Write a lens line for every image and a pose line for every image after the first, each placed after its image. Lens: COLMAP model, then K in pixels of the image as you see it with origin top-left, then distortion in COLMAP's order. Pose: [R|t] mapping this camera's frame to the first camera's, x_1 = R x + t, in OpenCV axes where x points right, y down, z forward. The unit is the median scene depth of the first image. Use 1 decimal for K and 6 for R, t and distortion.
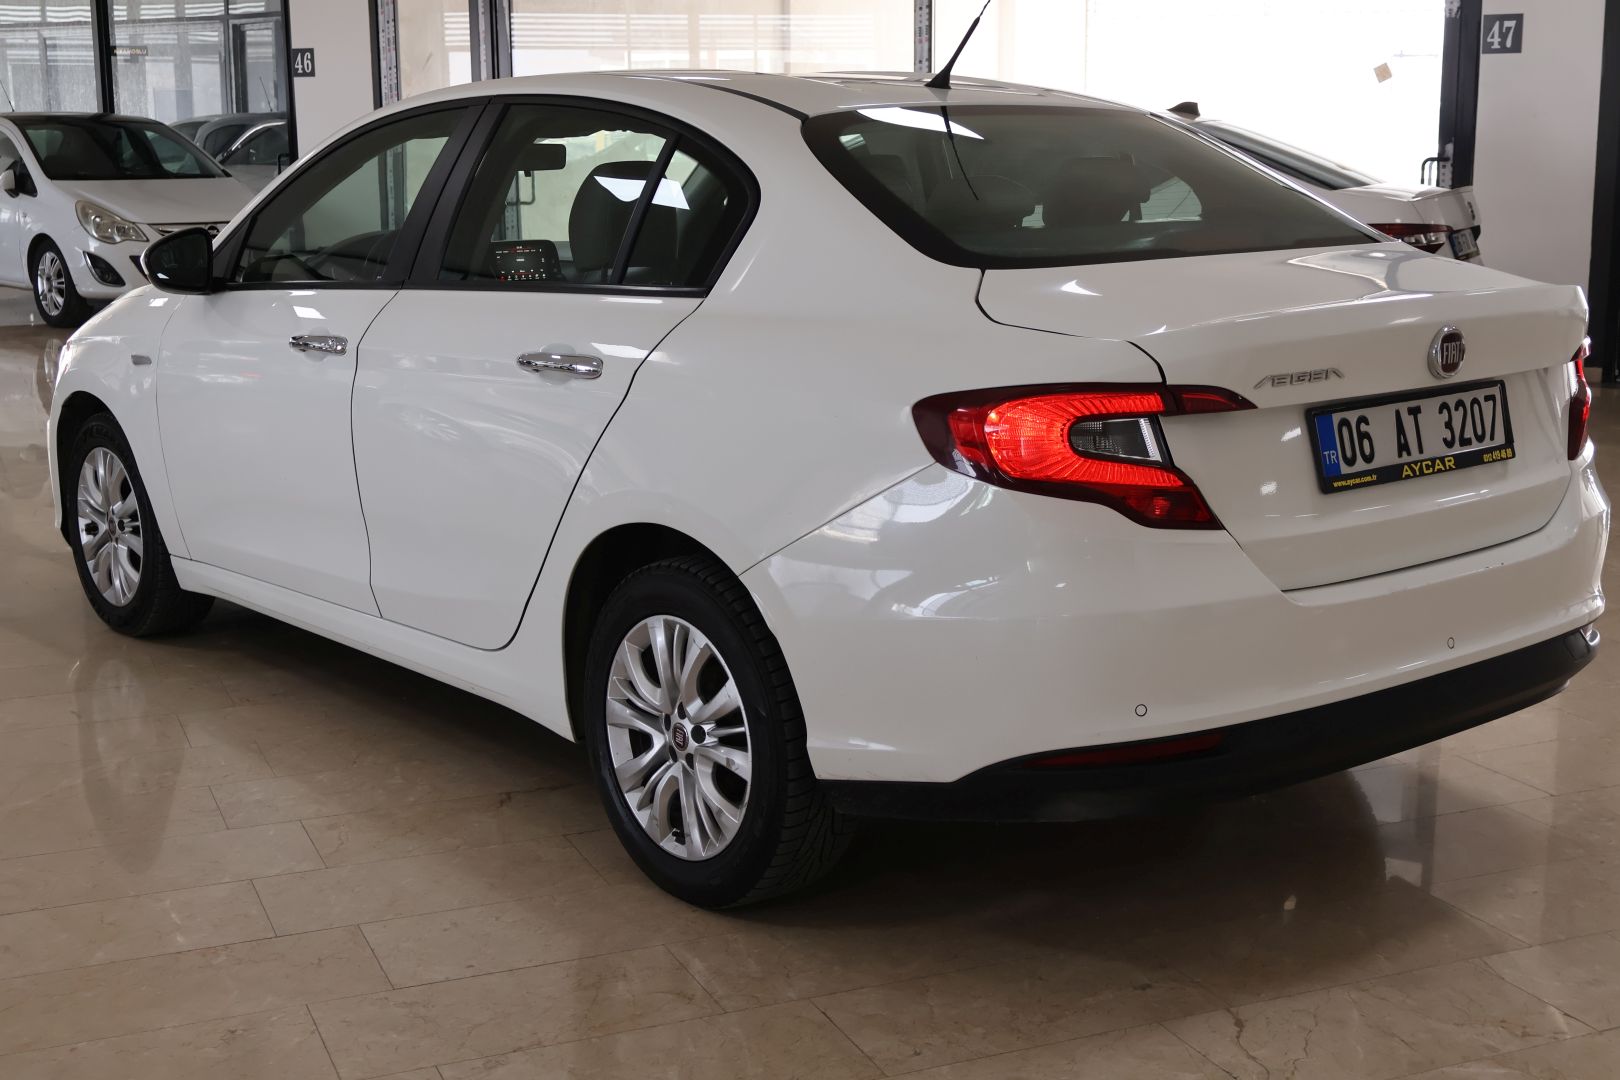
lens RADIAL K [[2111.8, 0, 814.0], [0, 2111.8, 543.7], [0, 0, 1]] dist [0.015021, 0.000000]
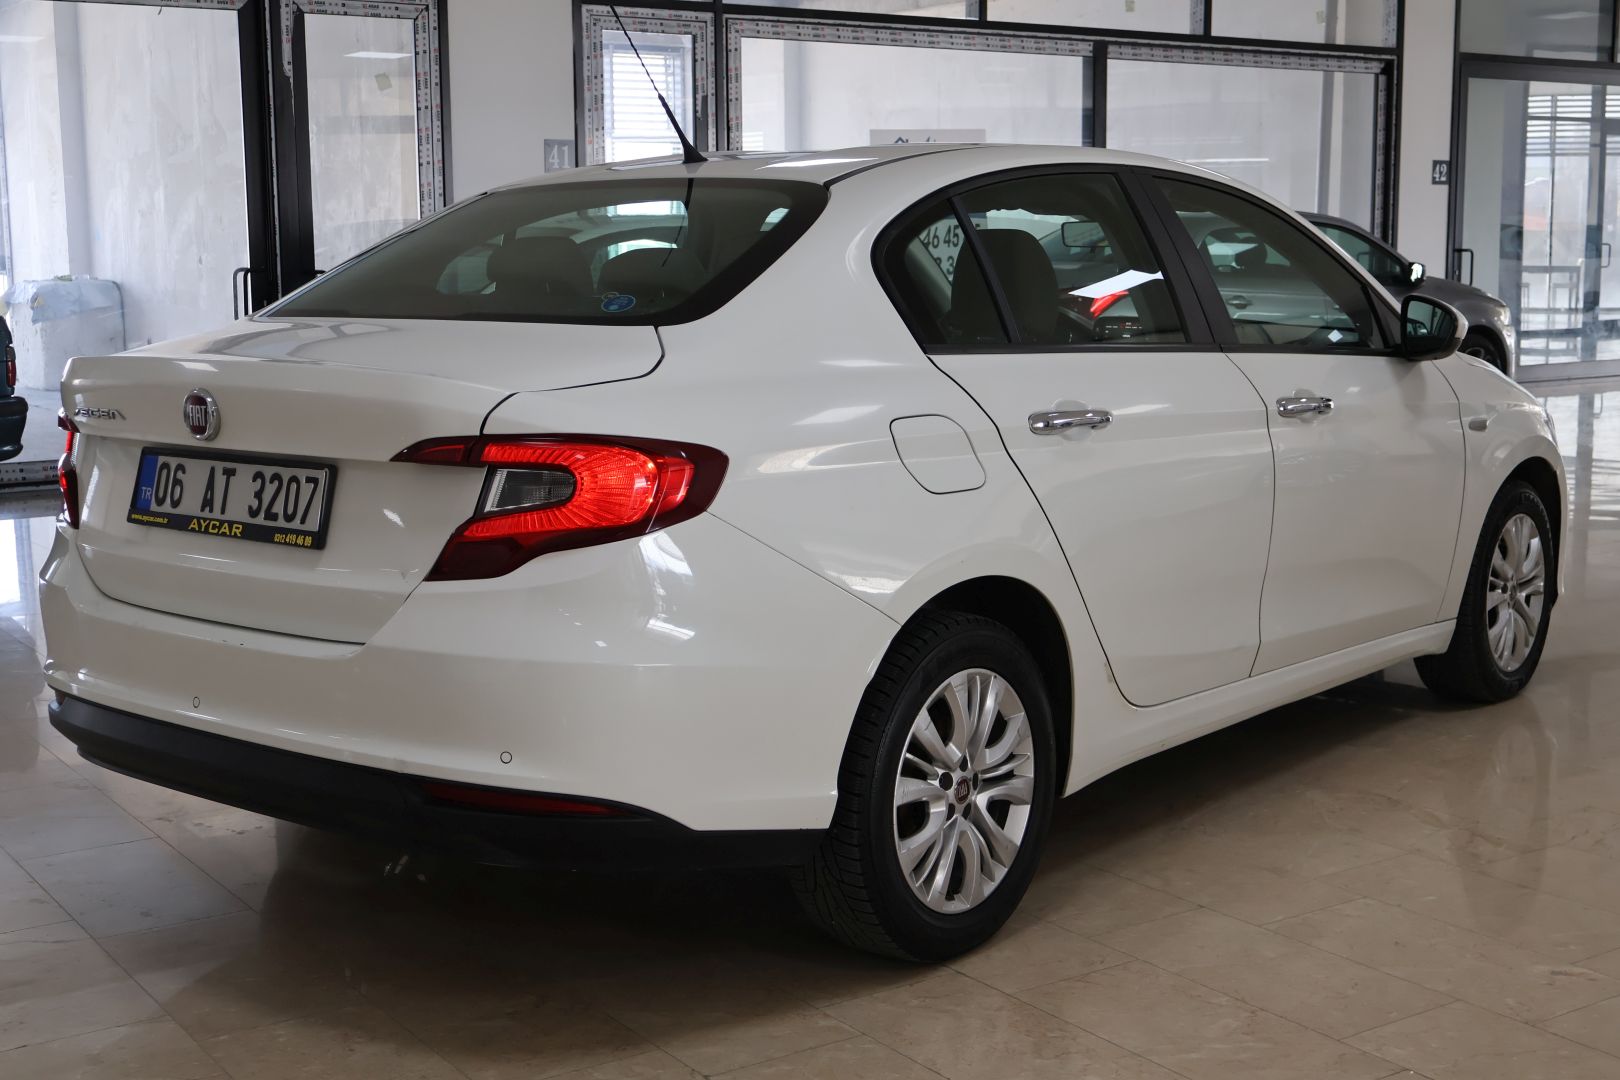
lens RADIAL K [[2111.8, 0, 814.9], [0, 2111.8, 546.3], [0, 0, 1]] dist [0.015021, 0.000000]
pose [[0.172750, 0.144028, -0.974379, 1.313800], [-0.187315, 0.976002, 0.111058, -0.191438], [0.966990, 0.163331, 0.195583, 1.065777]]
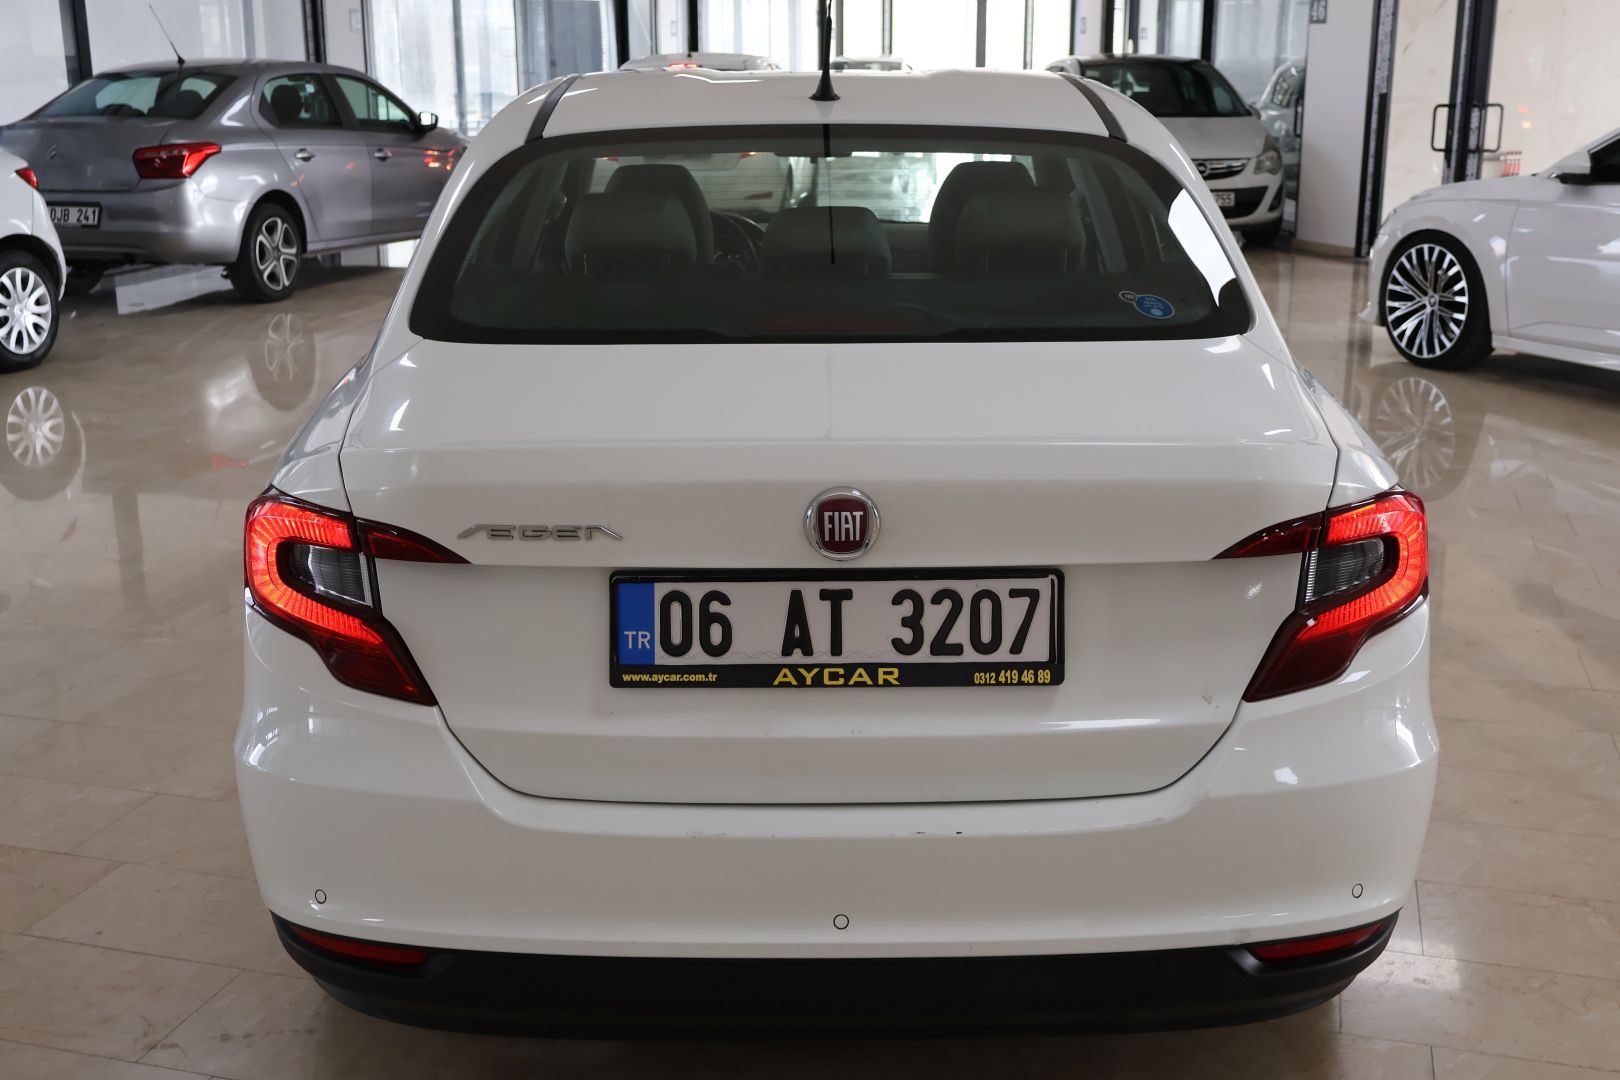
lens RADIAL K [[1742.7, 0, 797.3], [0, 1742.7, 542.2], [0, 0, 1]] dist [0.123067, 0.000000]
pose [[0.778412, 0.174750, -0.602940, 0.619742], [-0.129418, 0.984513, 0.118259, -0.146997], [0.614268, -0.014022, 0.788973, 0.518312]]
